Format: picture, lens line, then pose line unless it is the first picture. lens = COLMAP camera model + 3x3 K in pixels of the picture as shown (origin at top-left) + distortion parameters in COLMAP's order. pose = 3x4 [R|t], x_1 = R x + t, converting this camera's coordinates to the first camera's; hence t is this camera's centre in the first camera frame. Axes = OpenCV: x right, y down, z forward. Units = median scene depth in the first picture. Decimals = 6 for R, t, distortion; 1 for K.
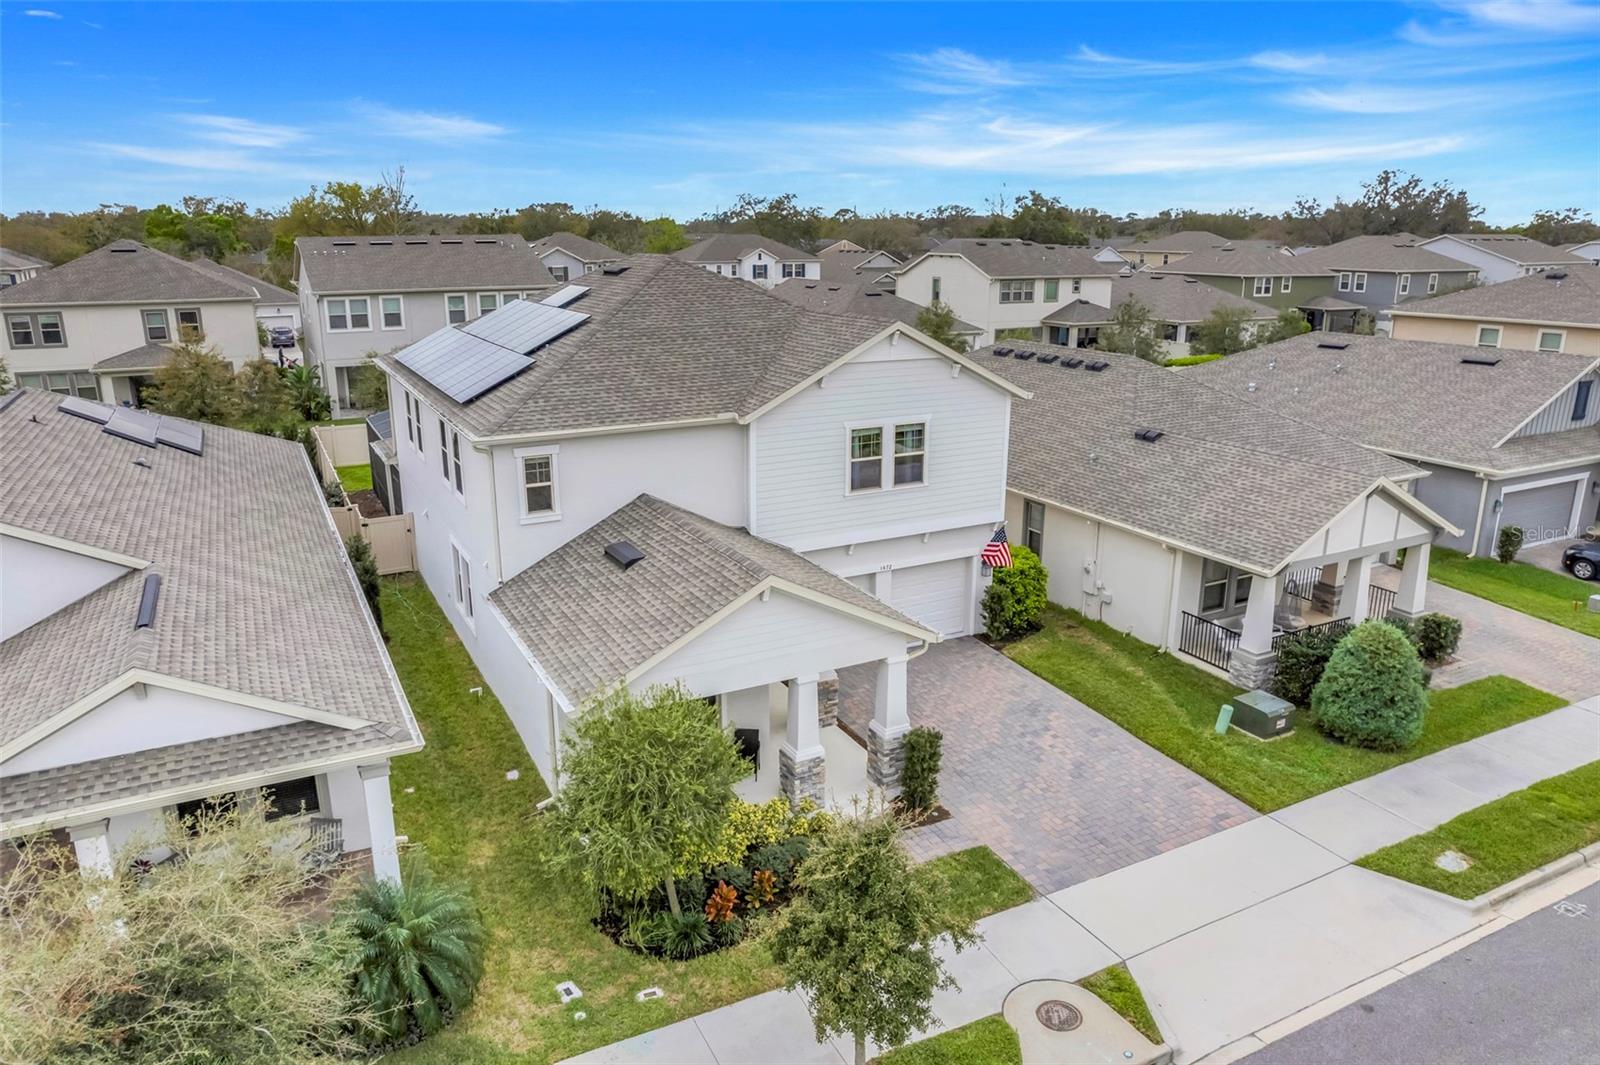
lens RADIAL K [[1042.6, 0, 819.6], [0, 1042.6, 529.7], [0, 0, 1]] dist [-0.102113, 0.078315]
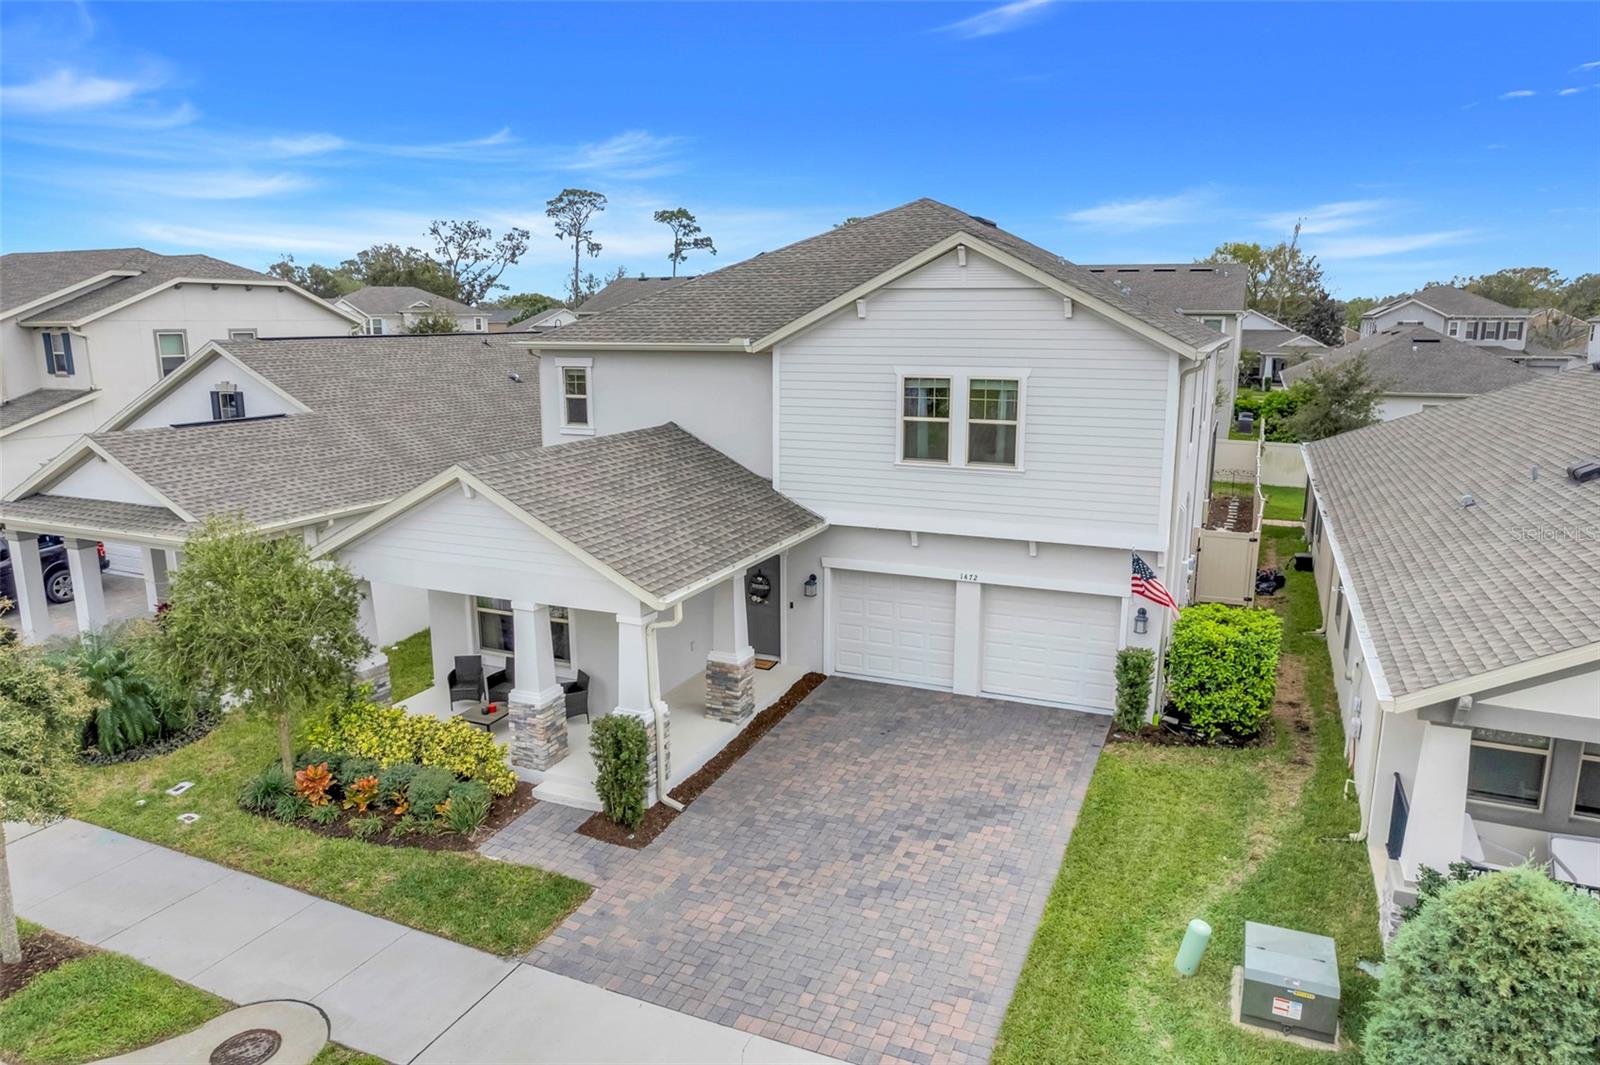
lens RADIAL K [[1042.6, 0, 819.6], [0, 1042.6, 529.7], [0, 0, 1]] dist [-0.102113, 0.078315]
pose [[0.631767, 0.155699, -0.759360, 0.586739], [-0.209931, 0.977377, 0.025745, 0.007024], [0.746190, 0.143149, 0.650161, 0.467868]]
